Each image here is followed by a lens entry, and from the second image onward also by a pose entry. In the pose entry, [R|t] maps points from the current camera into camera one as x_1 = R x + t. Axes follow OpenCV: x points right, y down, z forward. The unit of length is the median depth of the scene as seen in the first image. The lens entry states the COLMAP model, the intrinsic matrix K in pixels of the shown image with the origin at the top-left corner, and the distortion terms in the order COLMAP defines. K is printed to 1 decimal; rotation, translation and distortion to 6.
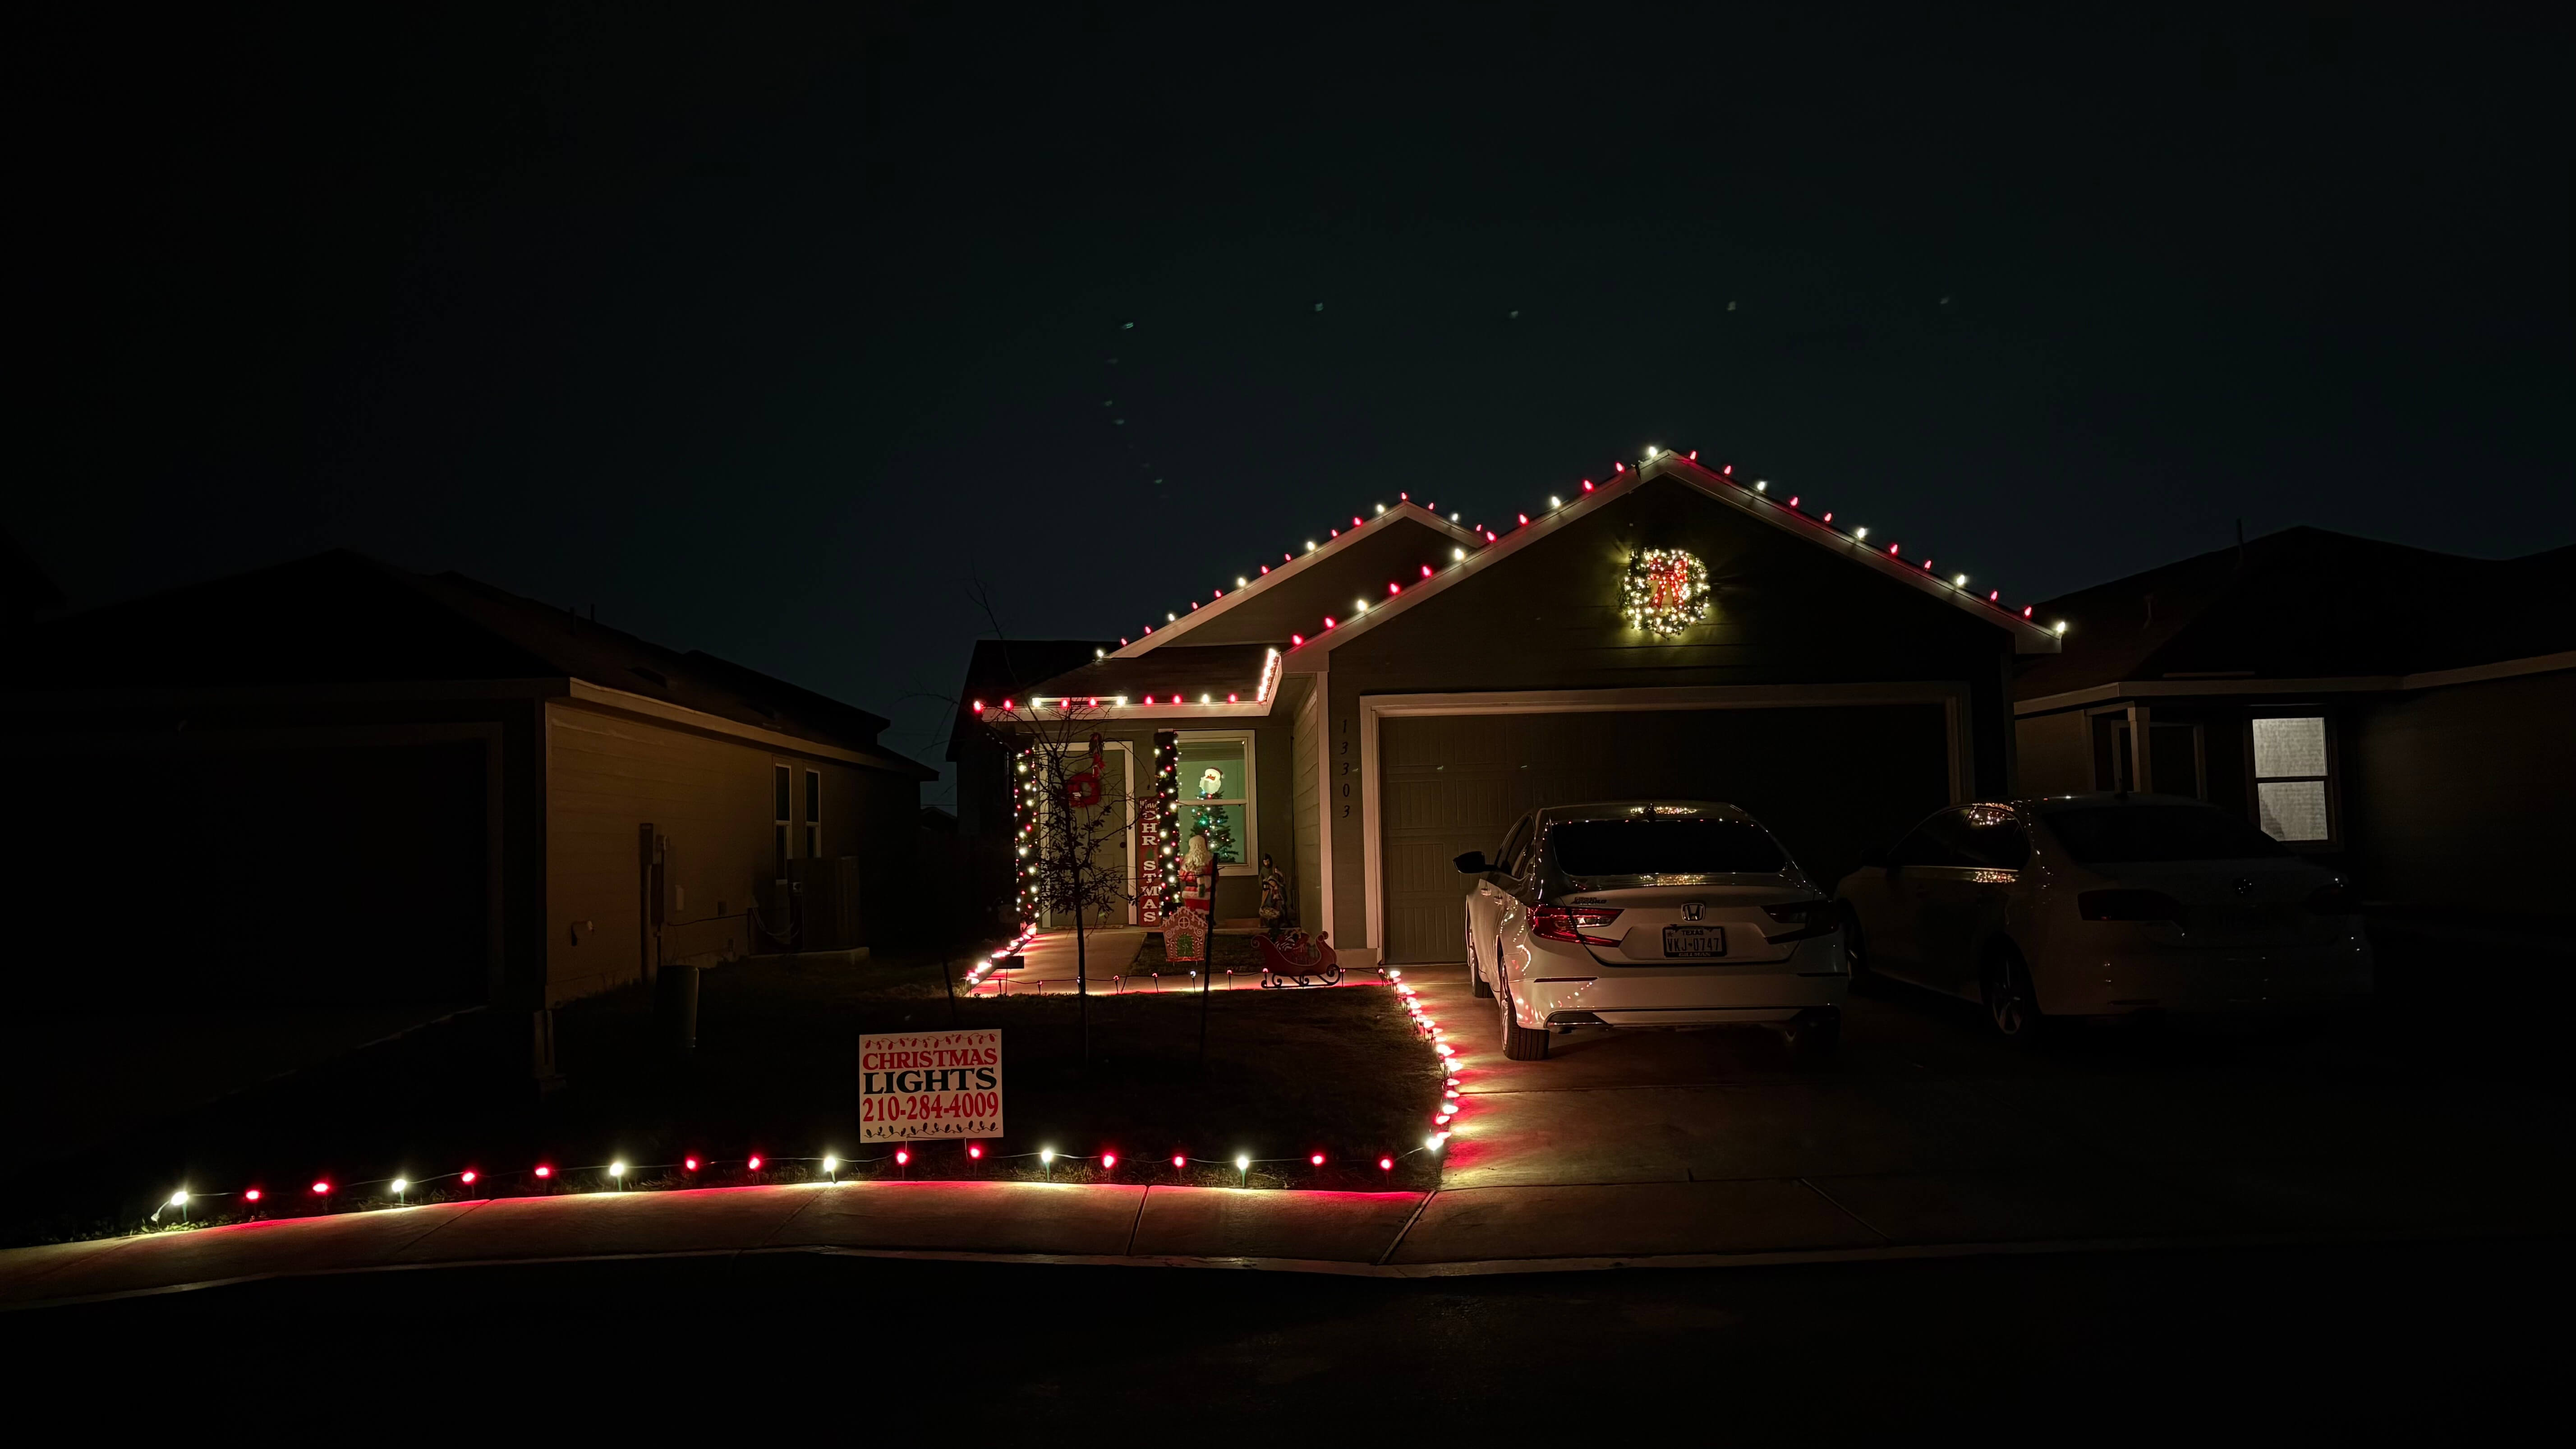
lens RADIAL K [[1936.3, 0, 1296.3], [0, 1936.3, 716.1], [0, 0, 1]] dist [0.057063, -0.007193]
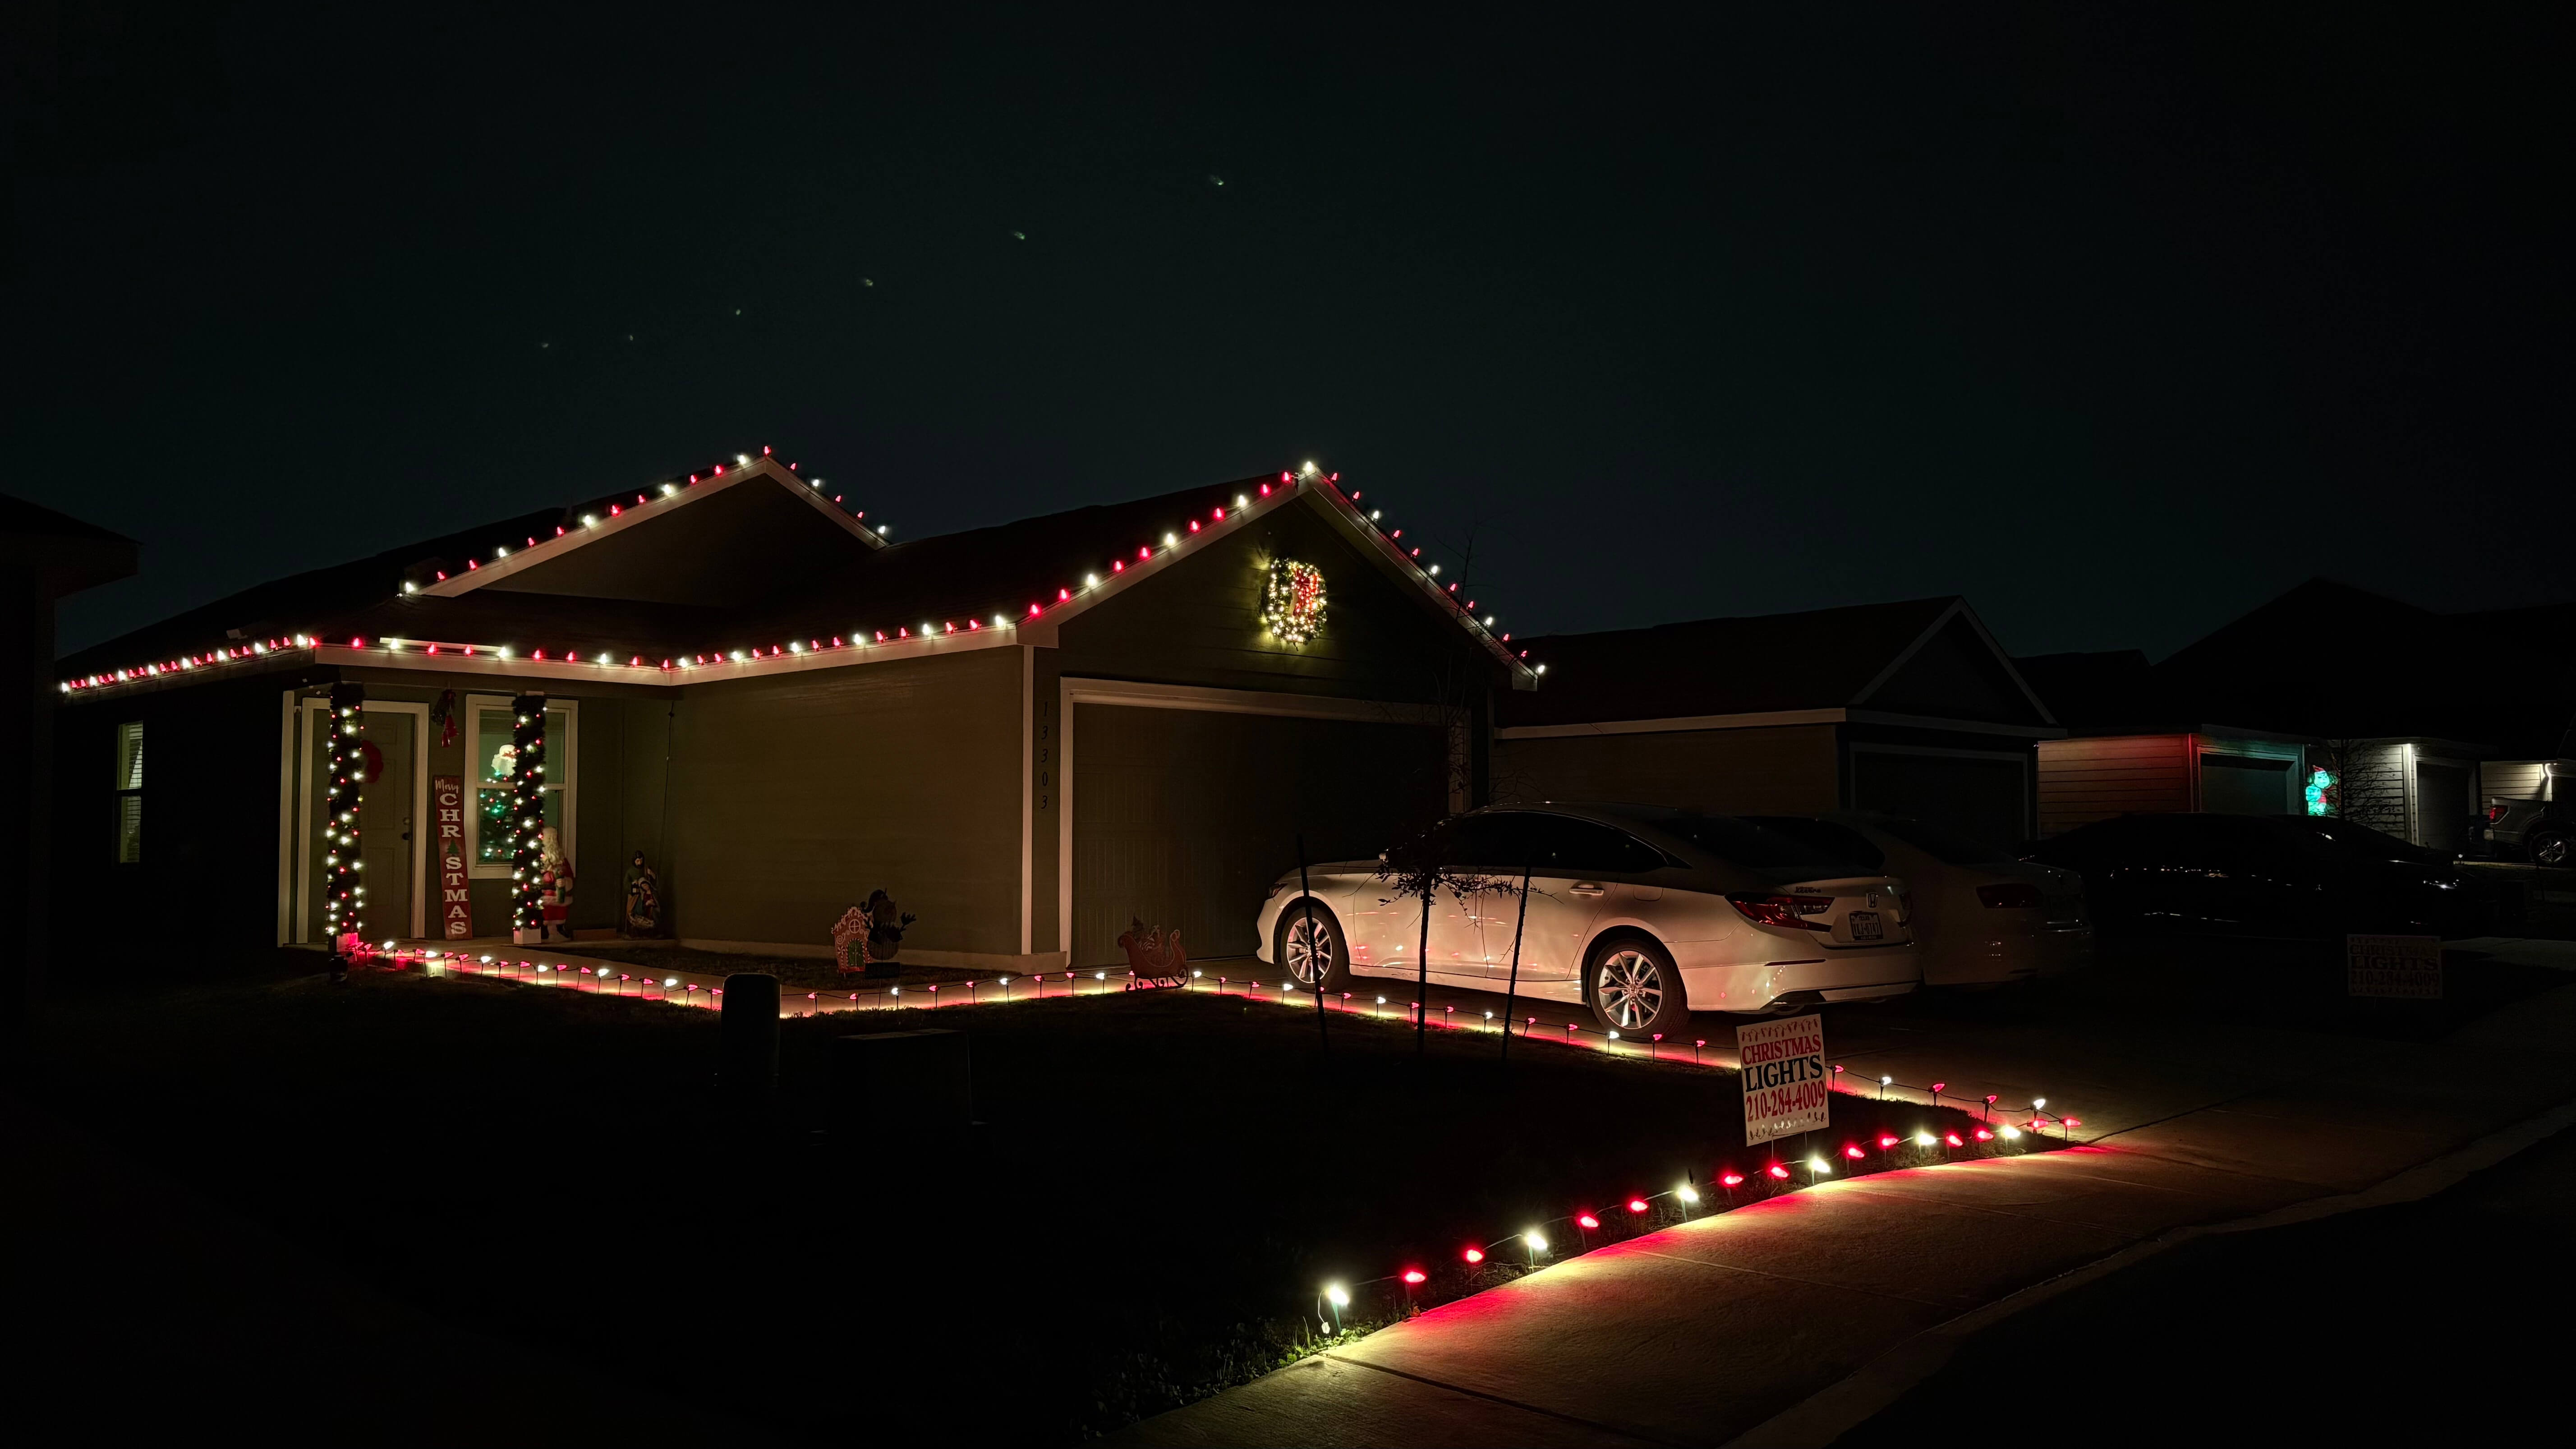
lens RADIAL K [[1936.3, 0, 1293.5], [0, 1936.3, 724.6], [0, 0, 1]] dist [0.057063, -0.007193]
pose [[0.706624, 0.066782, 0.704430, -0.533322], [-0.061569, 0.997563, -0.032811, 0.035197], [-0.704905, -0.020186, 0.709014, 0.267930]]
